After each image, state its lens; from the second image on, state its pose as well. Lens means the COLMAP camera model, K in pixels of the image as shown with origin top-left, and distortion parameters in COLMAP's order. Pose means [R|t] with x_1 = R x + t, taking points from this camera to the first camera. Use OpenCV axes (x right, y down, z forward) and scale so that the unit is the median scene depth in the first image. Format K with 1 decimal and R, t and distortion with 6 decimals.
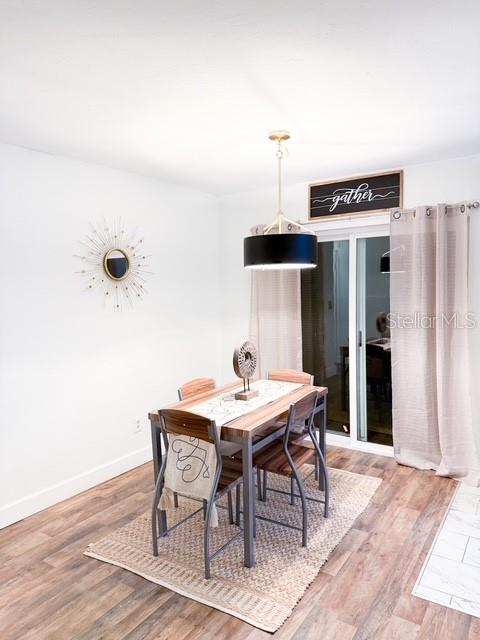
lens RADIAL K [[450.3, 0, 240.0], [0, 450.3, 320.0], [0, 0, 1]] dist [-0.003546, -0.001434]
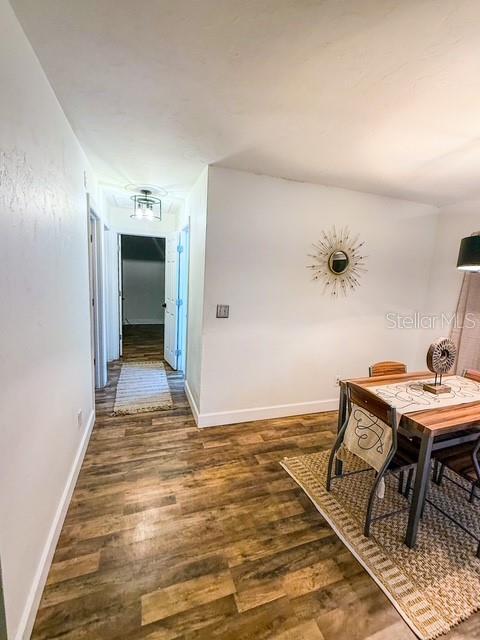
lens RADIAL K [[283.6, 0, 240.0], [0, 283.6, 320.0], [0, 0, 1]] dist [0.000410, -0.000303]
pose [[0.804127, 0.152493, -0.574566, 0.001692], [-0.114616, 0.988174, 0.101857, -0.009024], [0.583304, -0.016052, 0.812095, 0.202013]]
